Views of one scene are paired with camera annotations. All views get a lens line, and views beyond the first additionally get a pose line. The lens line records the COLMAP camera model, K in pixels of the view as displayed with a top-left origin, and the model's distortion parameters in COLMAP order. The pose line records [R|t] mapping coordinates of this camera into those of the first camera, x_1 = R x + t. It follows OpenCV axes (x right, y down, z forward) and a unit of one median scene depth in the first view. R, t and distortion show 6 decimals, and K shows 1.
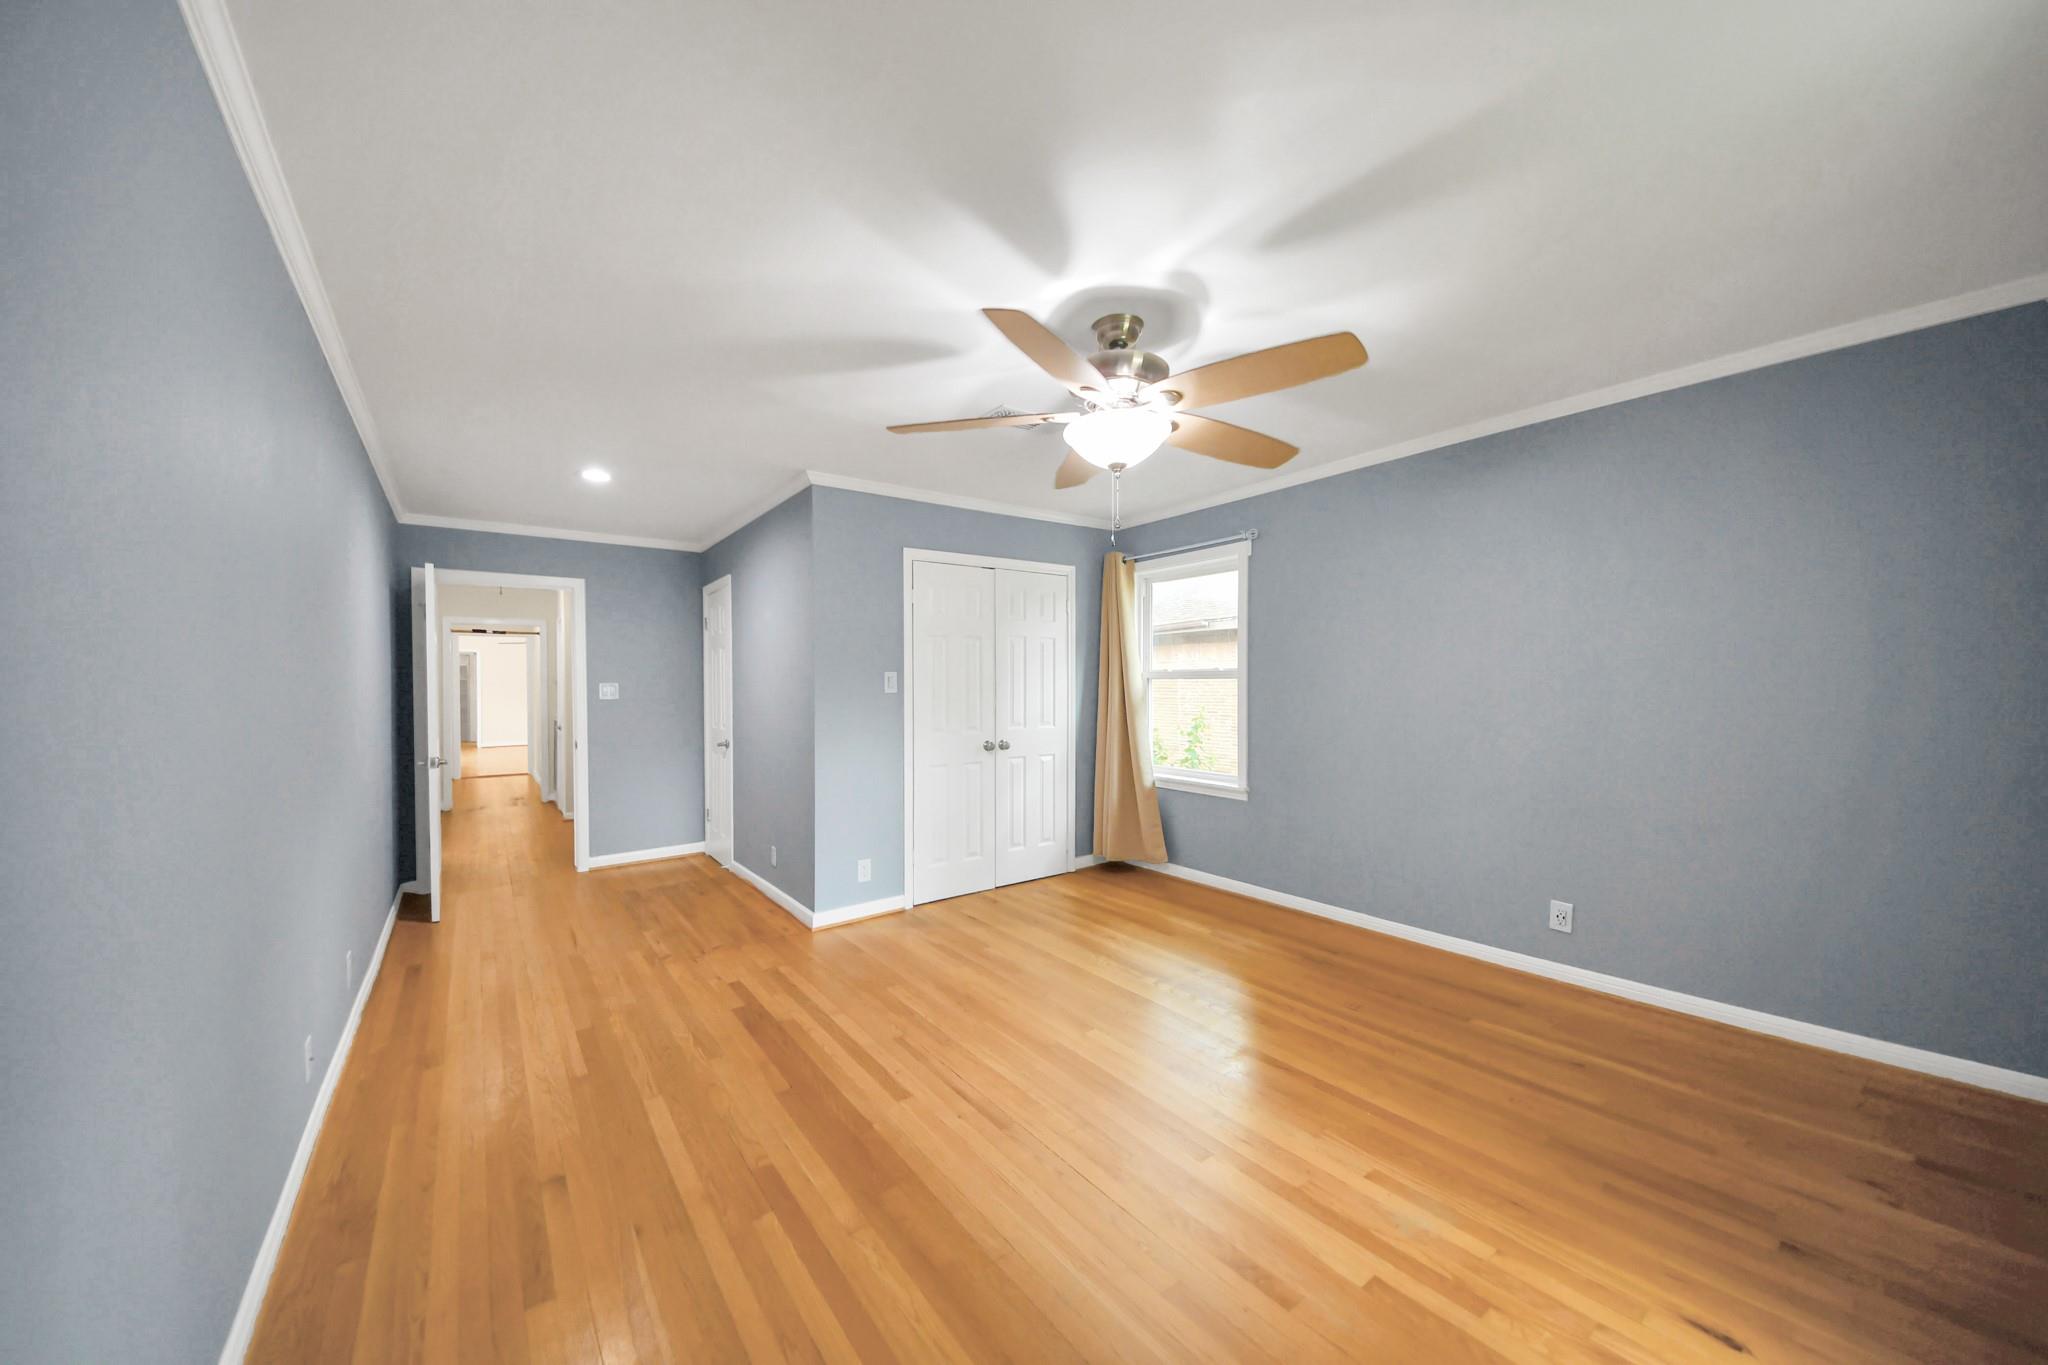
lens RADIAL K [[730.0, 0, 1033.7], [0, 730.0, 681.5], [0, 0, 1]] dist [-0.008652, -0.002565]
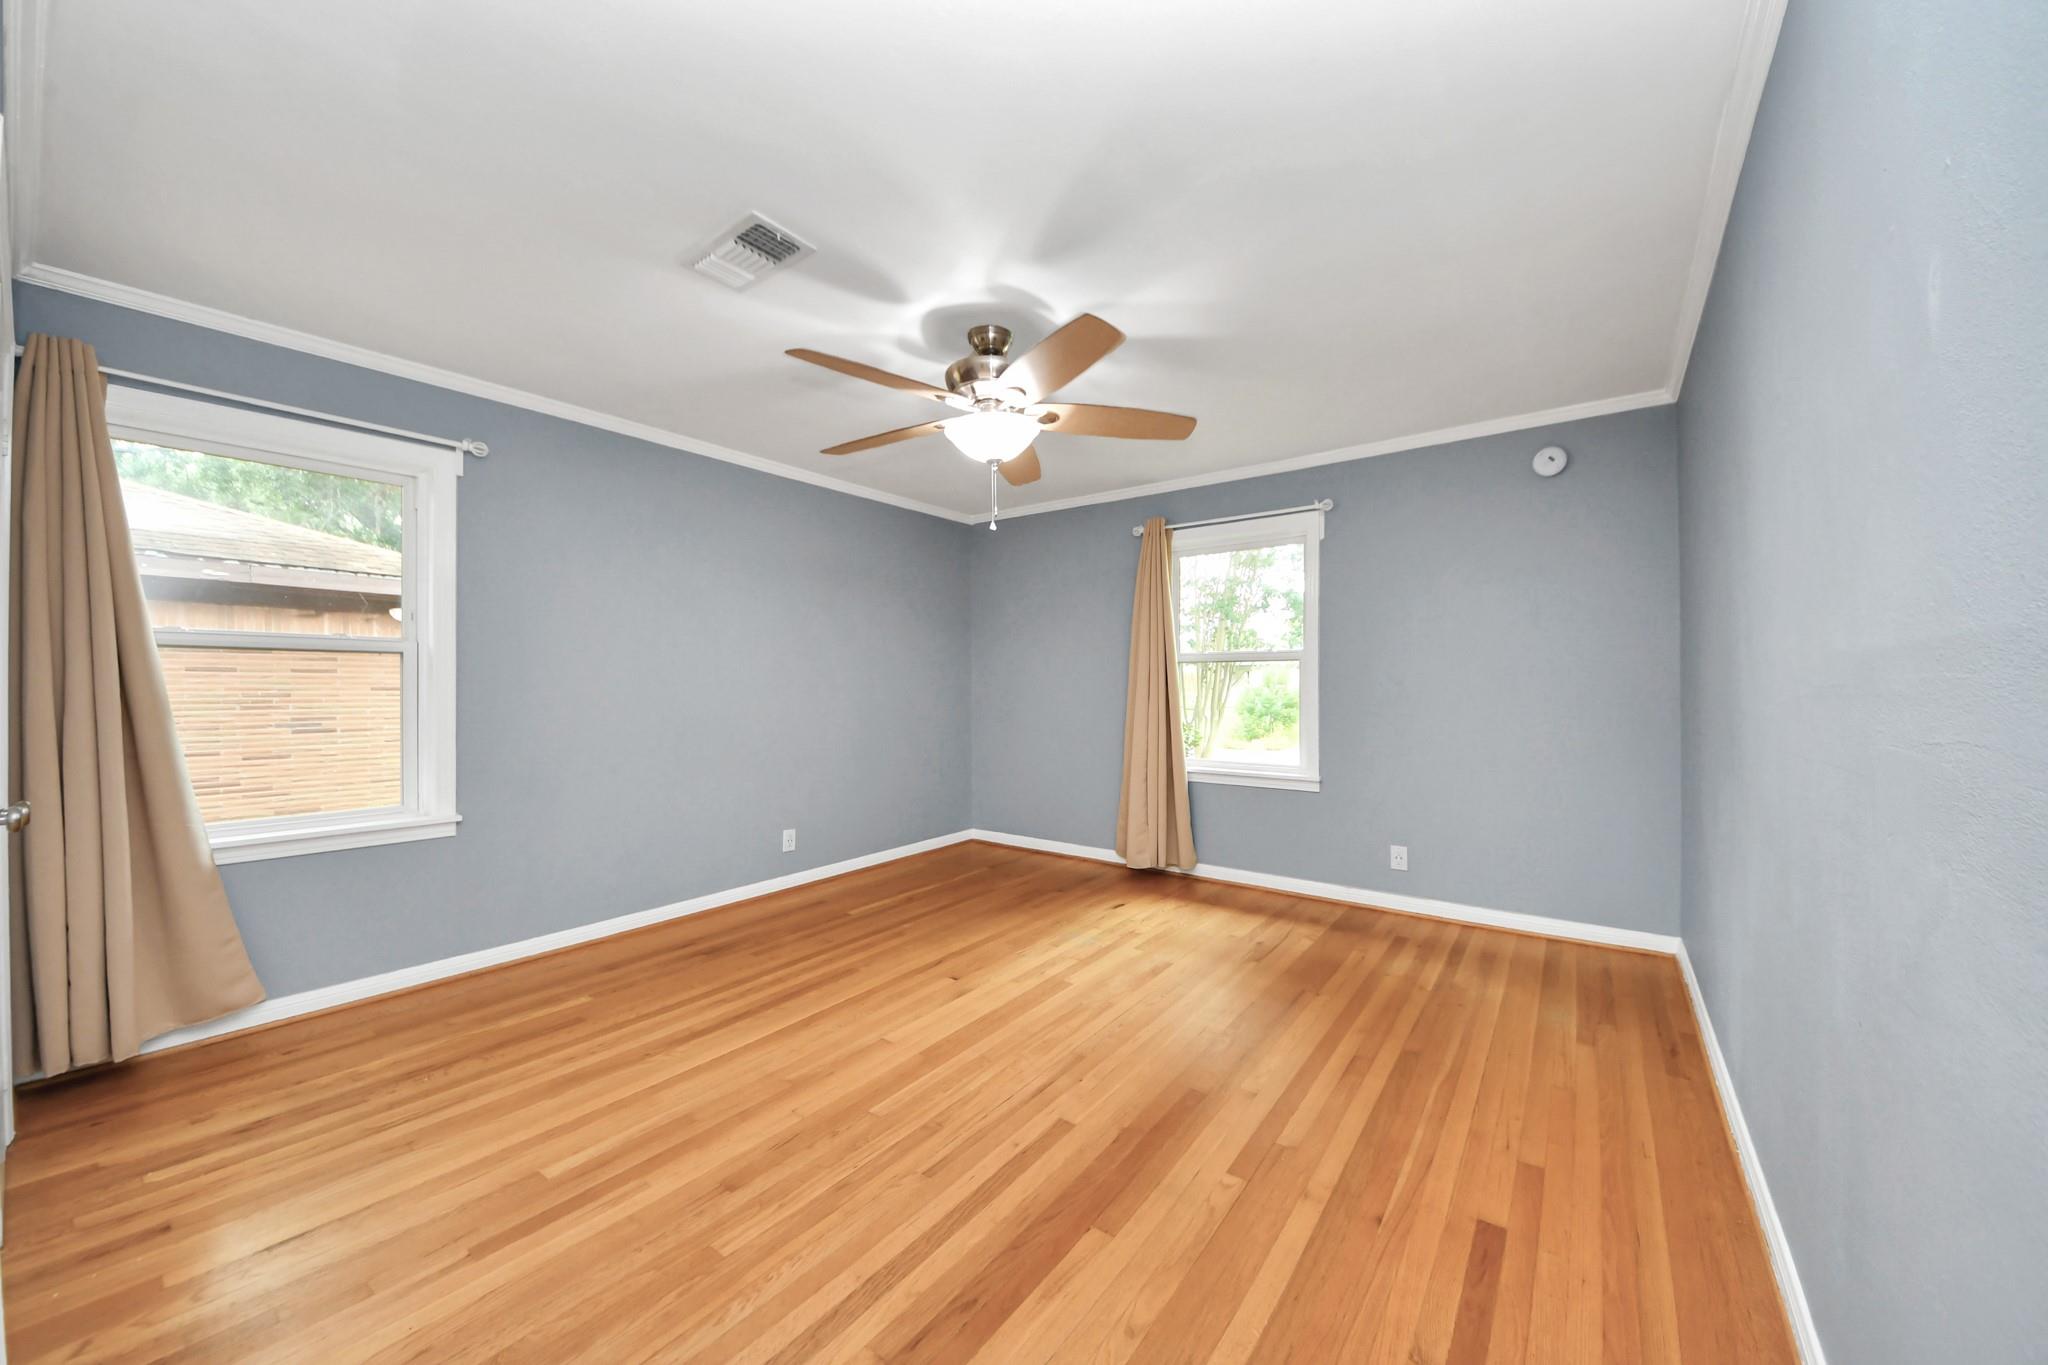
lens RADIAL K [[730.0, 0, 1037.4], [0, 730.0, 689.1], [0, 0, 1]] dist [-0.008652, -0.002565]
pose [[-0.282536, 0.002315, 0.959254, -0.863901], [0.007957, 0.999968, -0.000069, 0.046919], [-0.959224, 0.007613, -0.282545, 1.100026]]
